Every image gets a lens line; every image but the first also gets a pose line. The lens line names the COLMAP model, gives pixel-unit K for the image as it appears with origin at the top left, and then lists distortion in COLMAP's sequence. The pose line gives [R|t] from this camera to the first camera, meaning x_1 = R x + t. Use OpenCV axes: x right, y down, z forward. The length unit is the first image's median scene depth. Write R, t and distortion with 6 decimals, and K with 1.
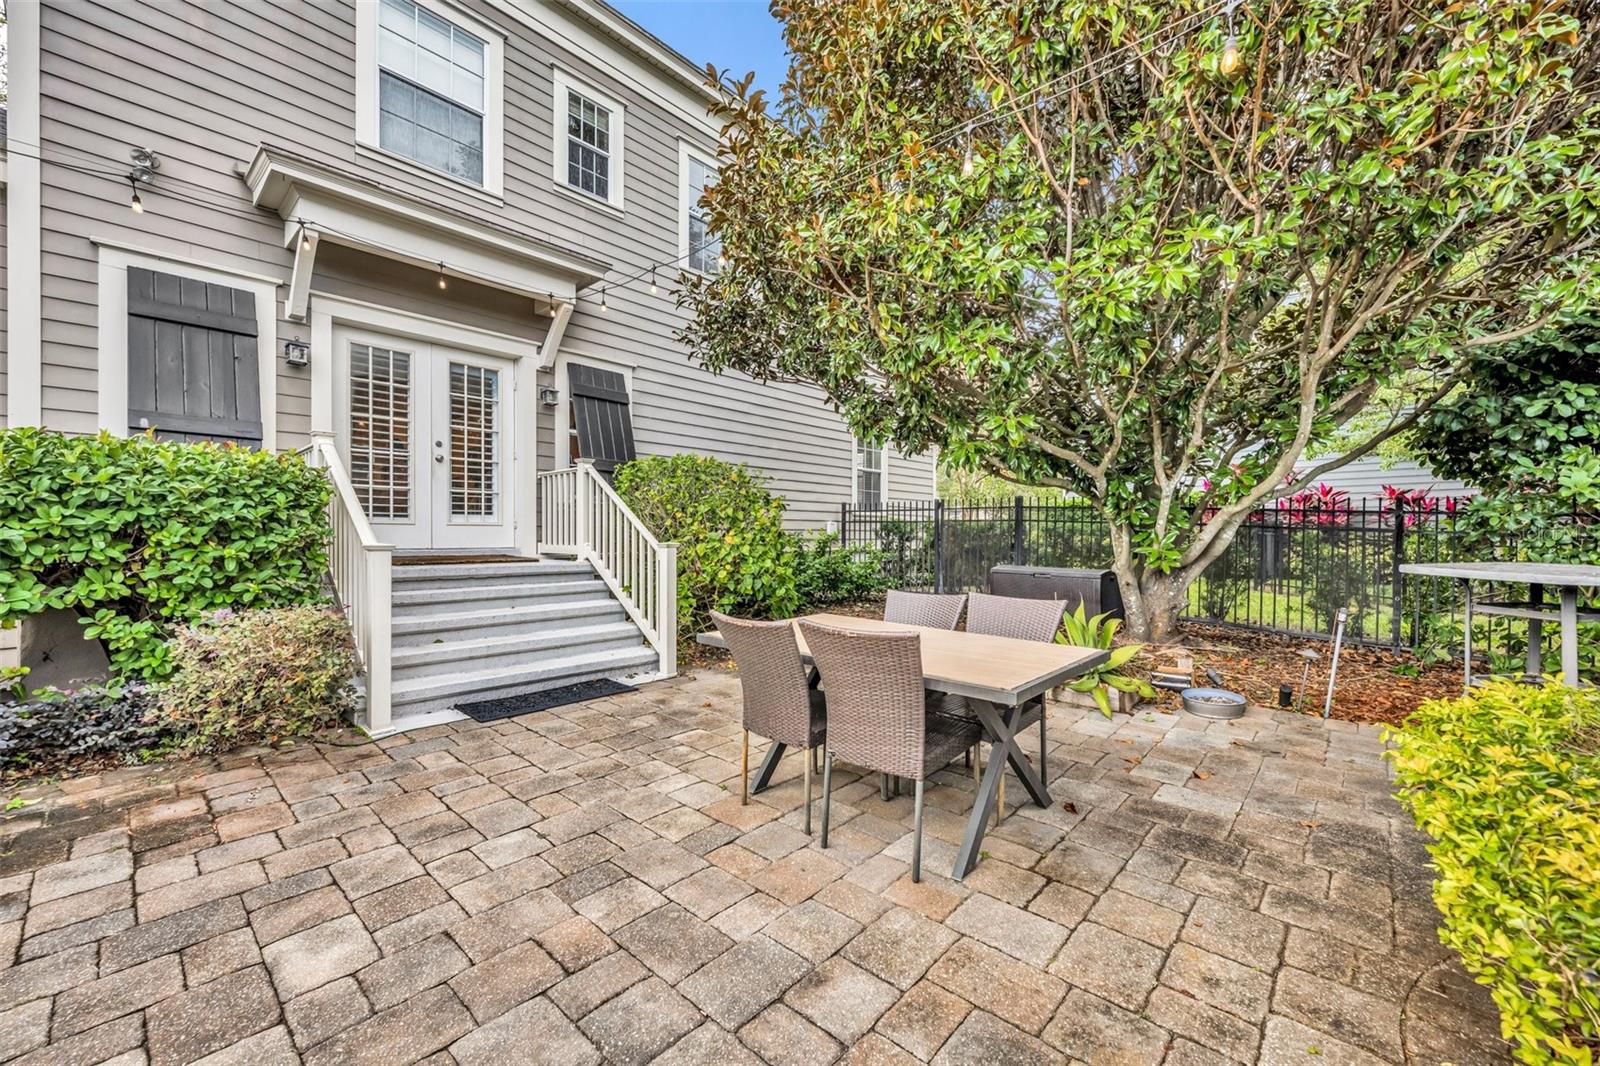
lens RADIAL K [[641.3, 0, 800.2], [0, 641.3, 534.6], [0, 0, 1]] dist [-0.000792, -0.000055]
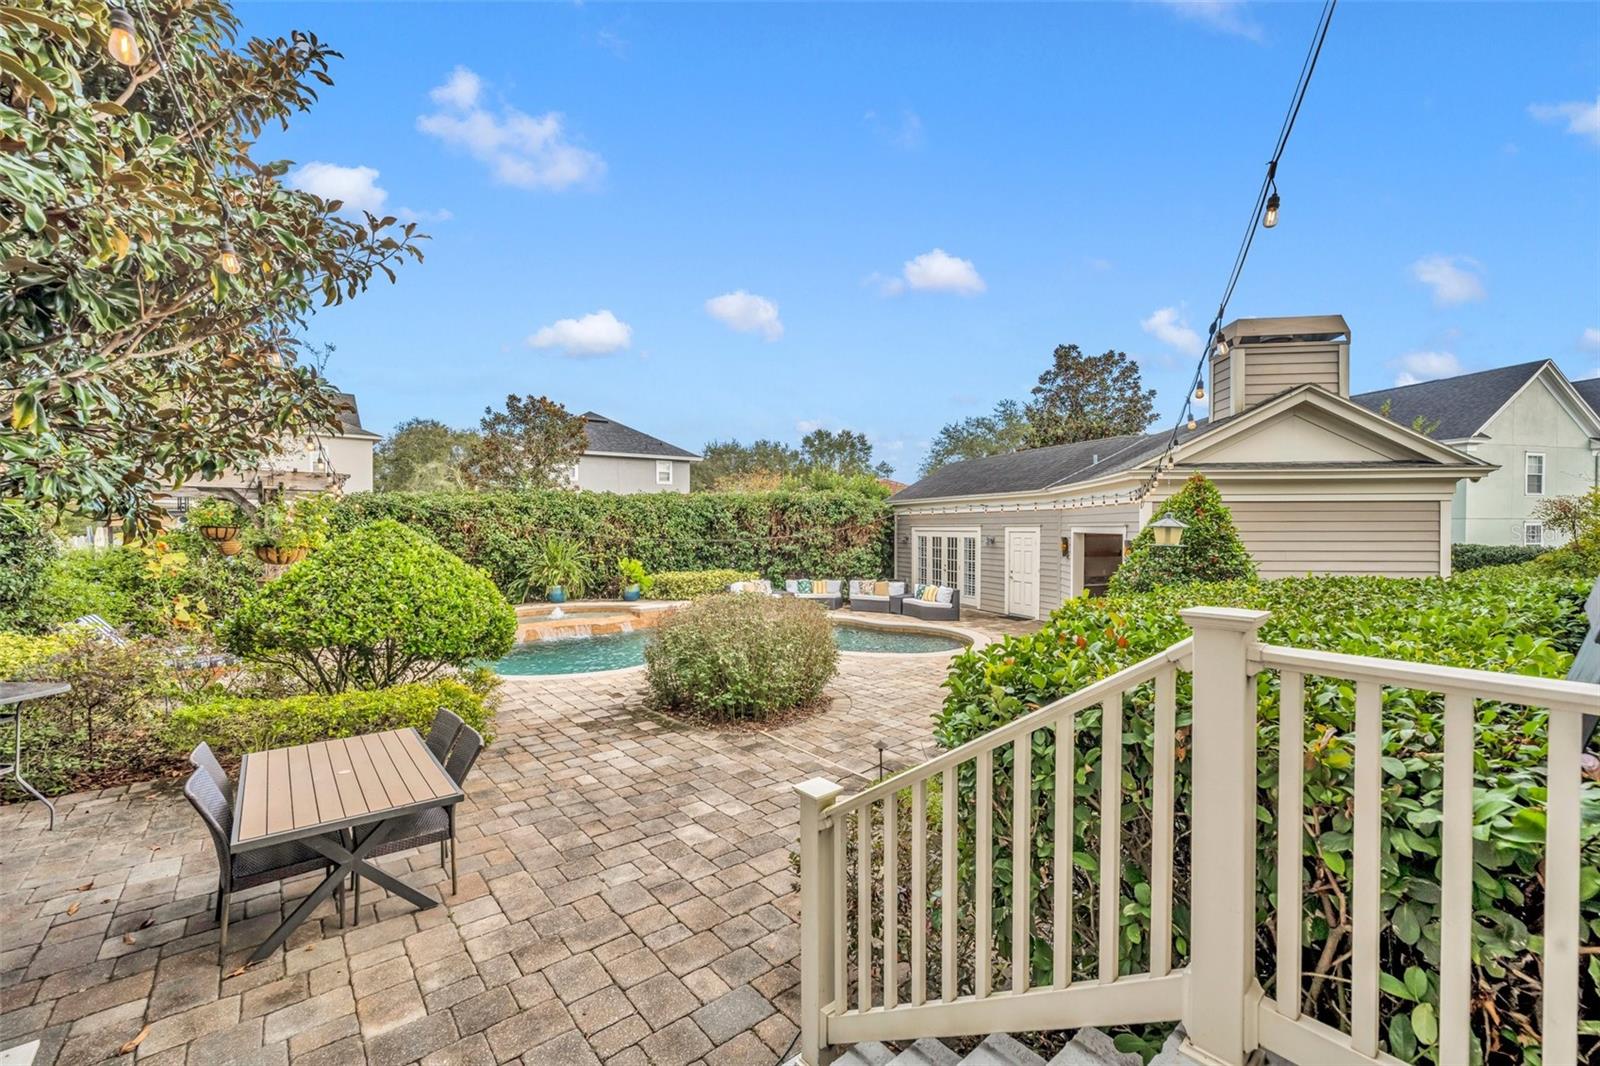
lens RADIAL K [[641.7, 0, 794.3], [0, 641.7, 534.9], [0, 0, 1]] dist [0.004385, 0.000228]
pose [[-0.990326, -0.004197, 0.138698, -0.927484], [-0.003267, 0.999971, 0.006931, -0.319196], [-0.138723, 0.006410, -0.990311, 2.130633]]
